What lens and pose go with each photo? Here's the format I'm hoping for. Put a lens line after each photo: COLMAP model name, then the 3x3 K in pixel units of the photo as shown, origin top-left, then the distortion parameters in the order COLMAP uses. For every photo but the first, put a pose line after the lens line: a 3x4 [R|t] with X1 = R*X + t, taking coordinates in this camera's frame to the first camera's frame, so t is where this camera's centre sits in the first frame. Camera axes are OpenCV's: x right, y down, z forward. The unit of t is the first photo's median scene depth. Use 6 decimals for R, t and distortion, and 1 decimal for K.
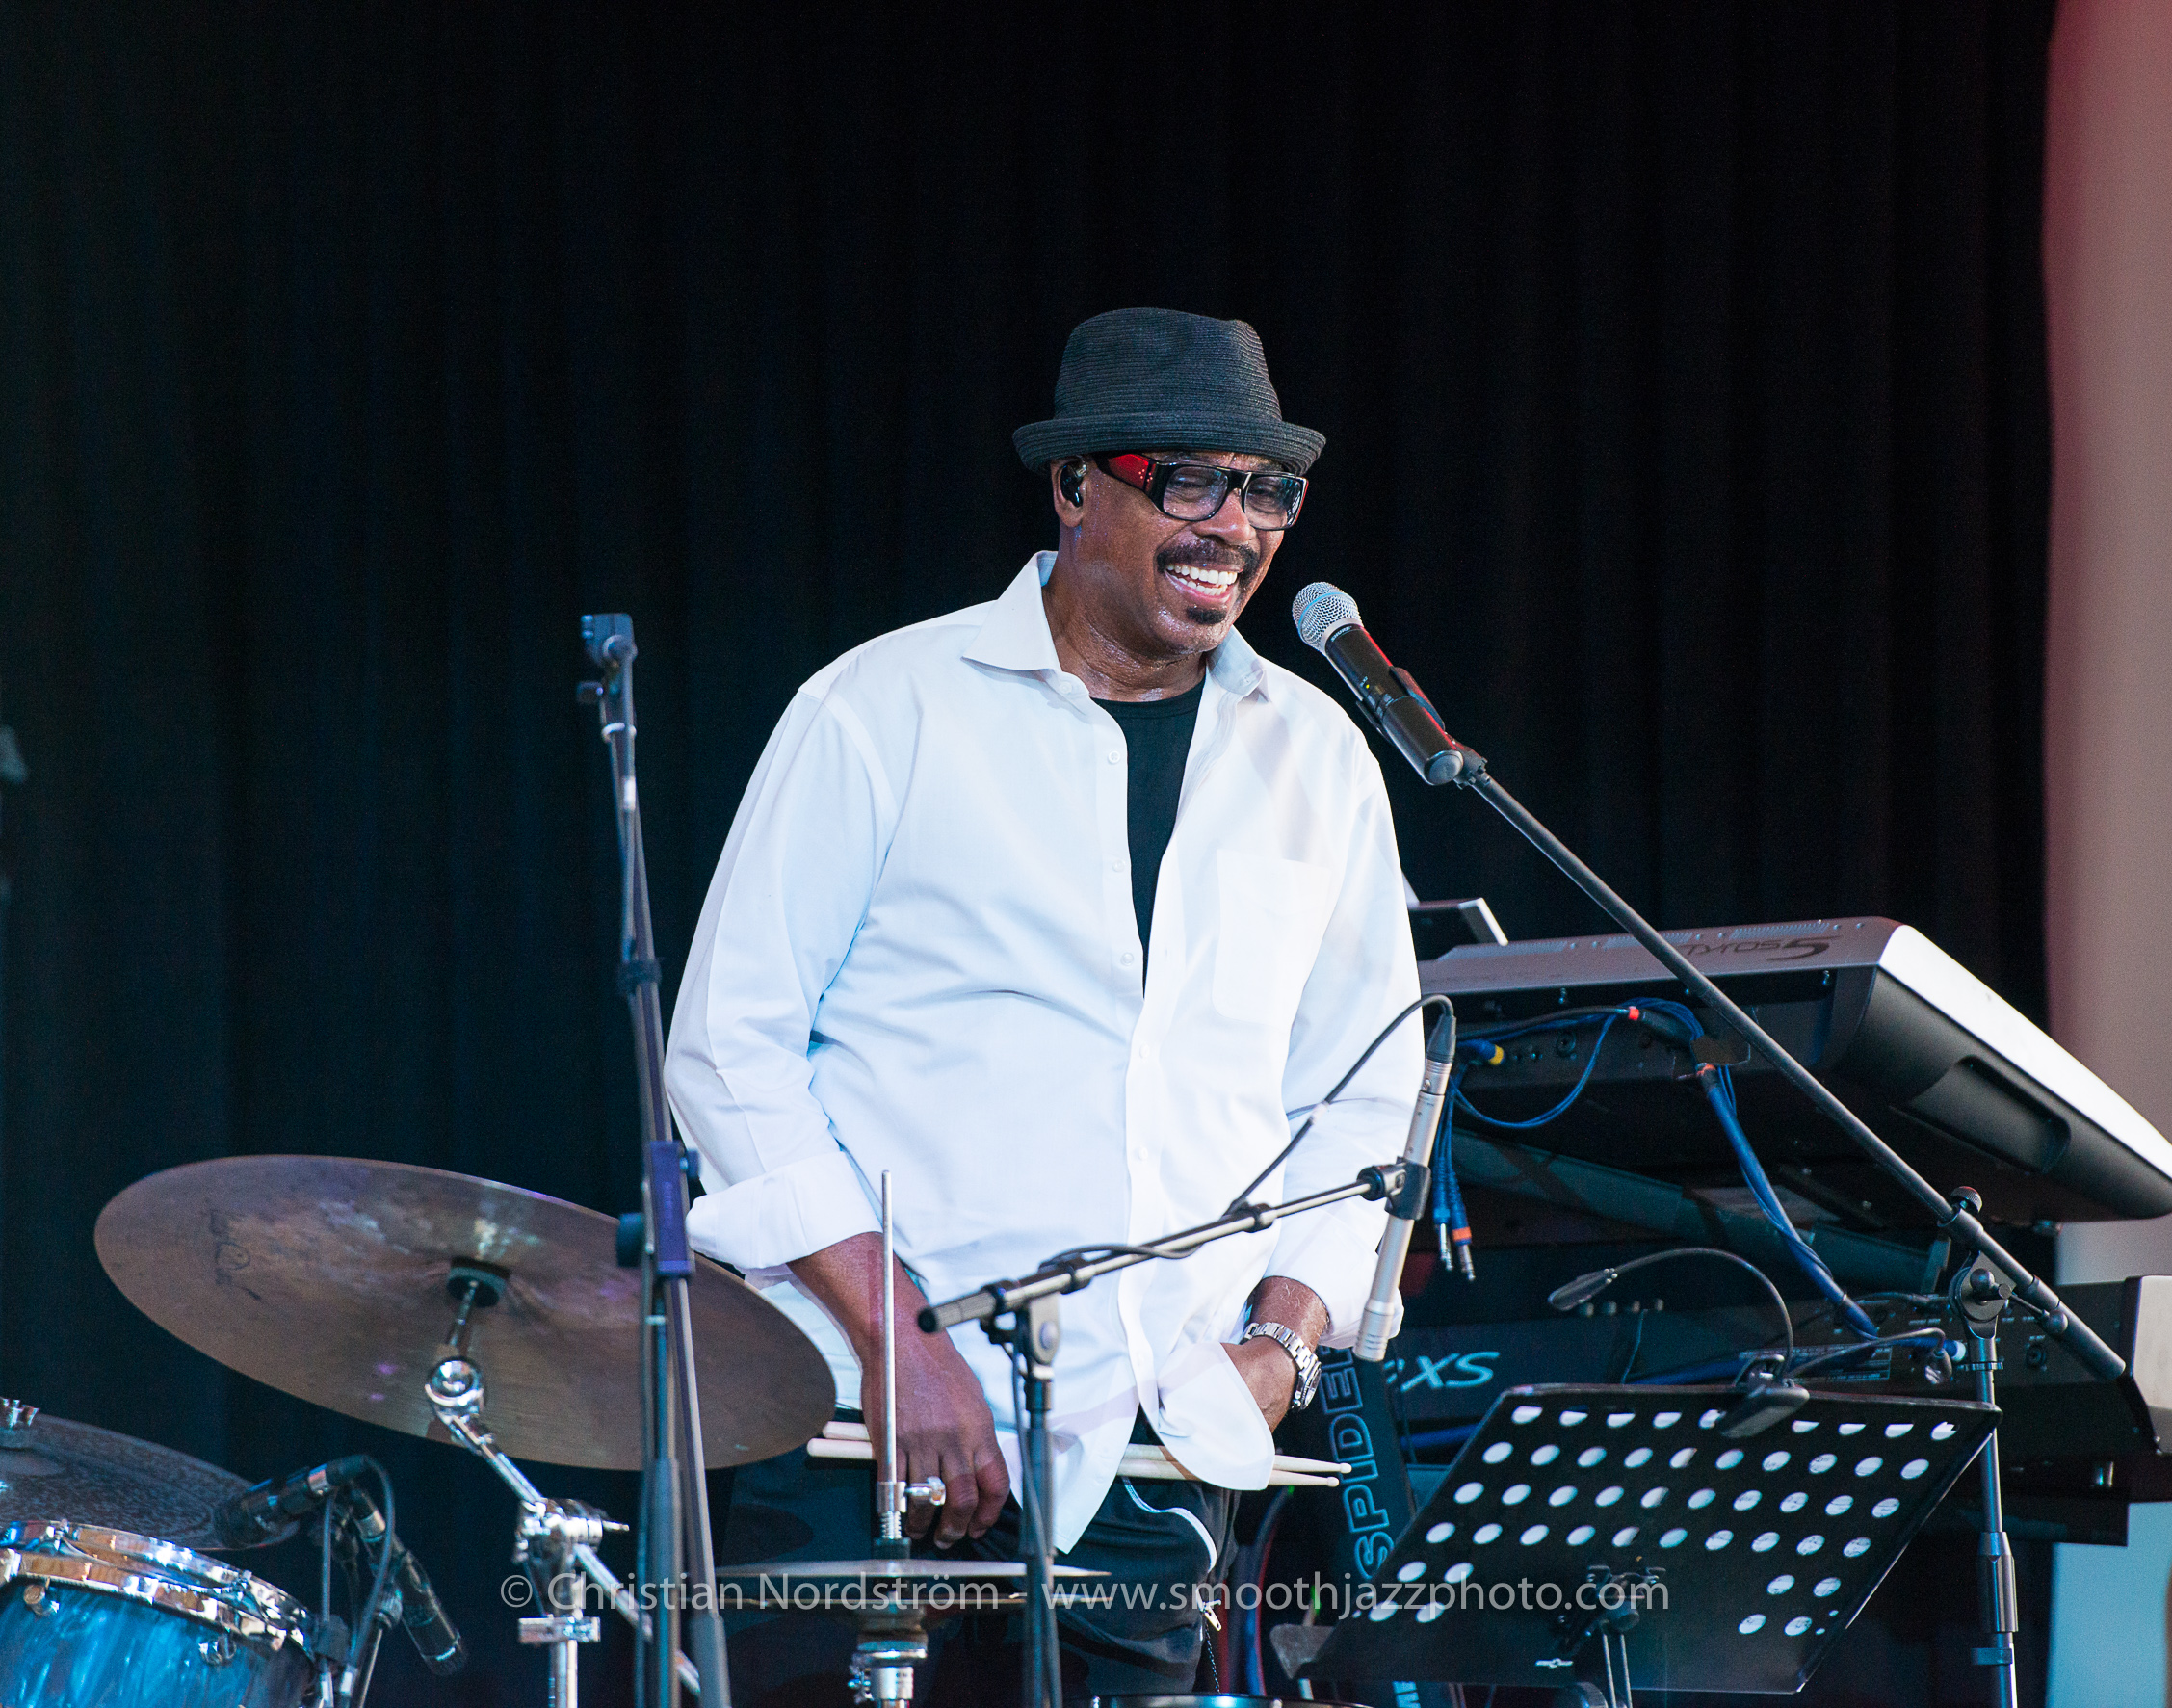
lens RADIAL K [[12555.5, 0, 1125.0], [0, 12555.5, 849.2], [0, 0, 1]] dist [1.690830, 0.000000]
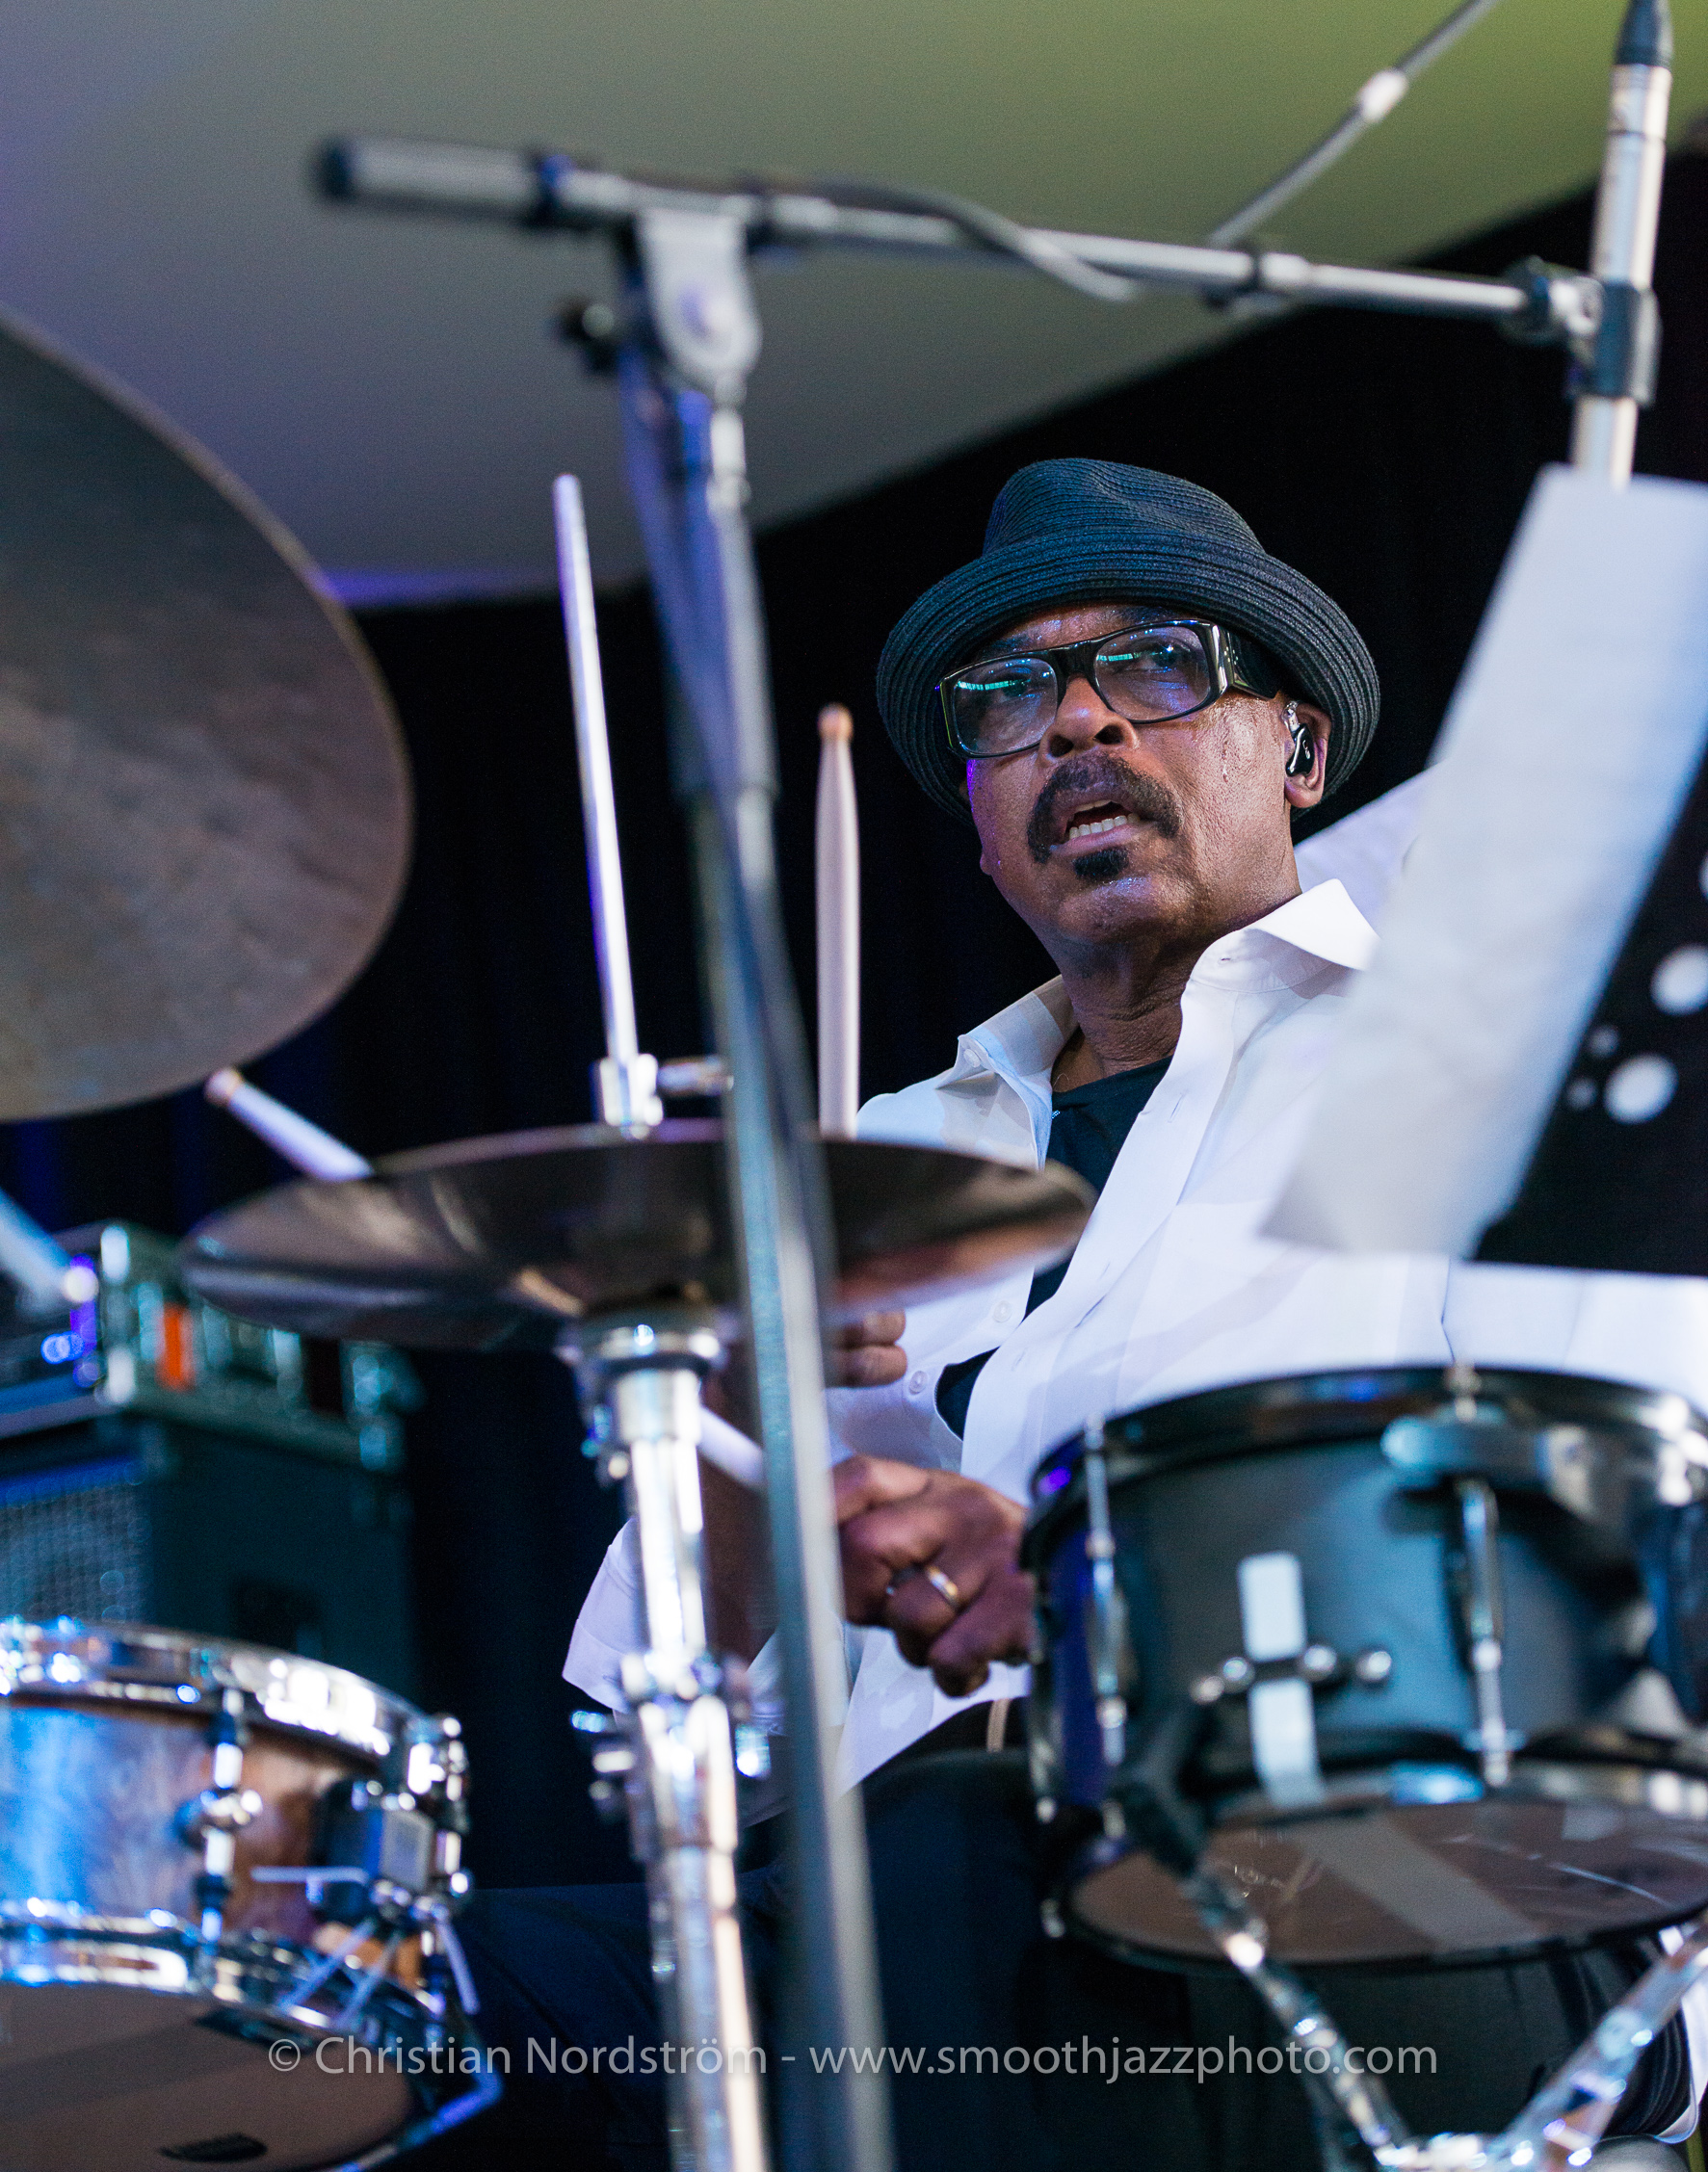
lens RADIAL K [[5938.2, 0, 840.3], [0, 5938.2, 1084.5], [0, 0, 1]] dist [0.077917, 0.000000]
pose [[0.981755, -0.127418, -0.141143, 0.022243], [0.095813, 0.972645, -0.211615, 0.102515], [0.164245, 0.194231, 0.967108, 0.780823]]
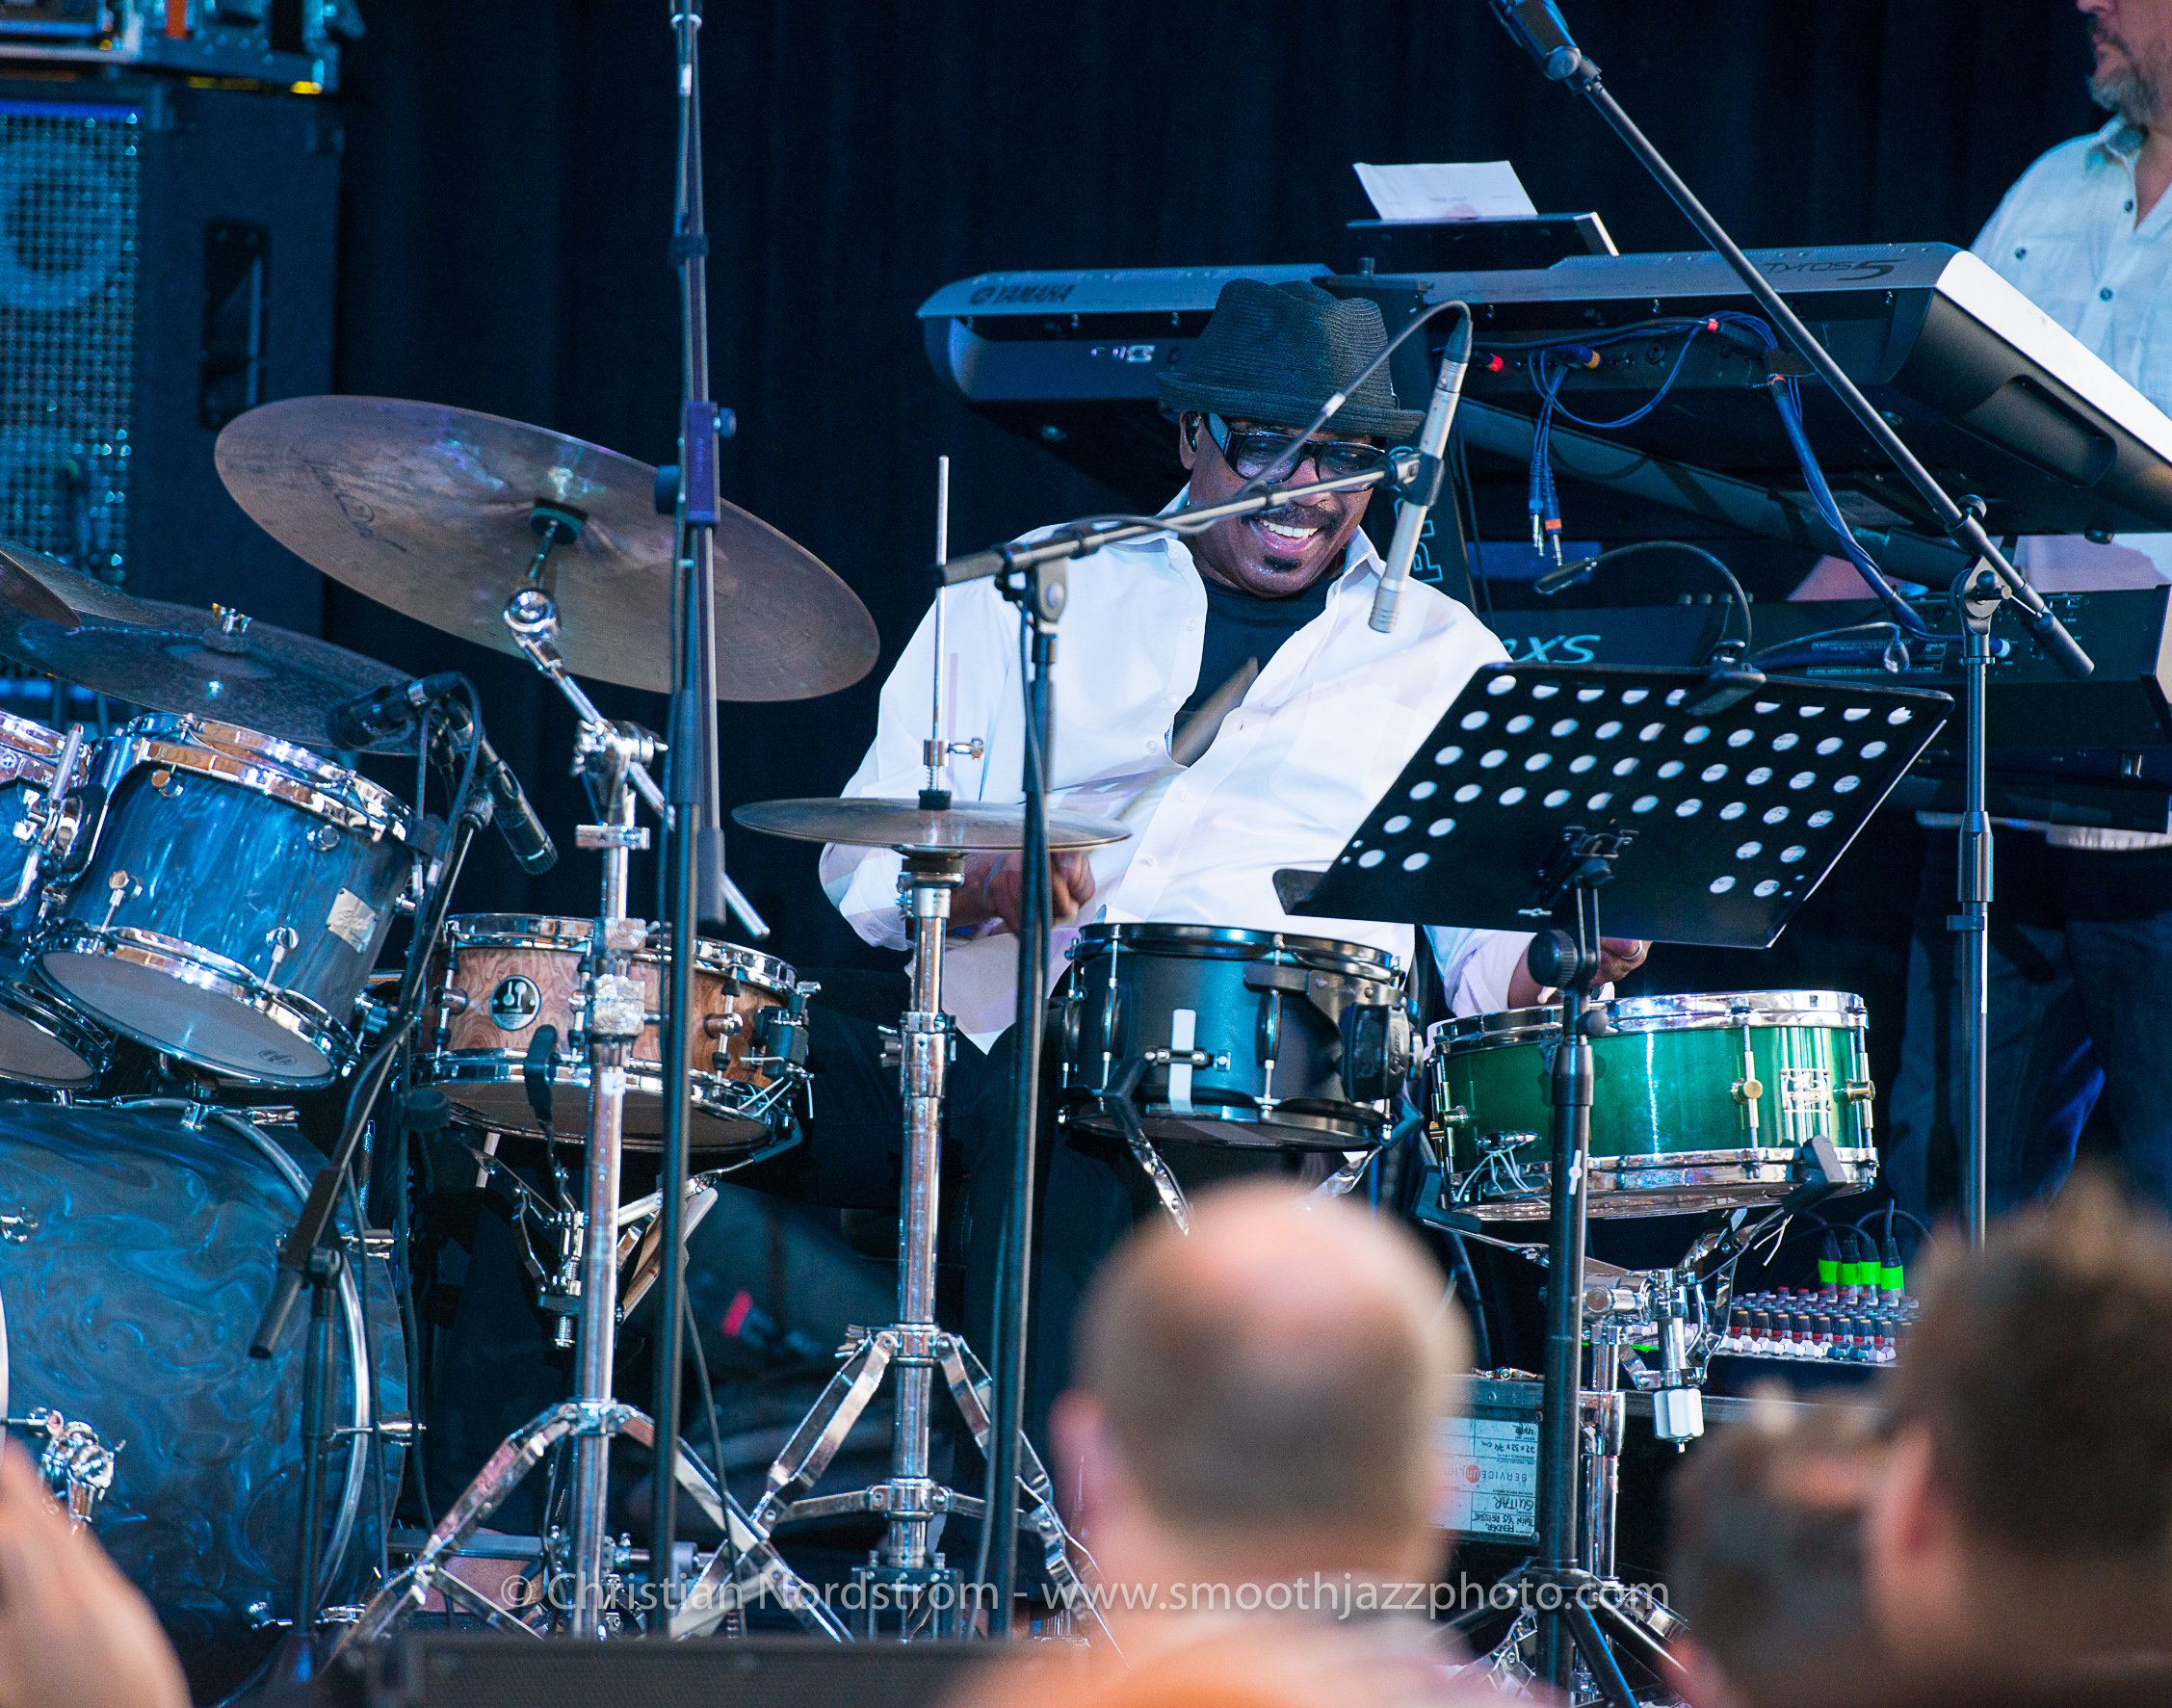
lens RADIAL K [[12555.5, 0, 1105.2], [0, 12555.5, 853.8], [0, 0, 1]] dist [1.690830, 0.000000]
pose [[0.996992, 0.047240, -0.061444, 0.064169], [-0.043563, 0.997256, 0.059857, -0.004617], [0.064103, -0.057000, 0.996314, -0.091445]]
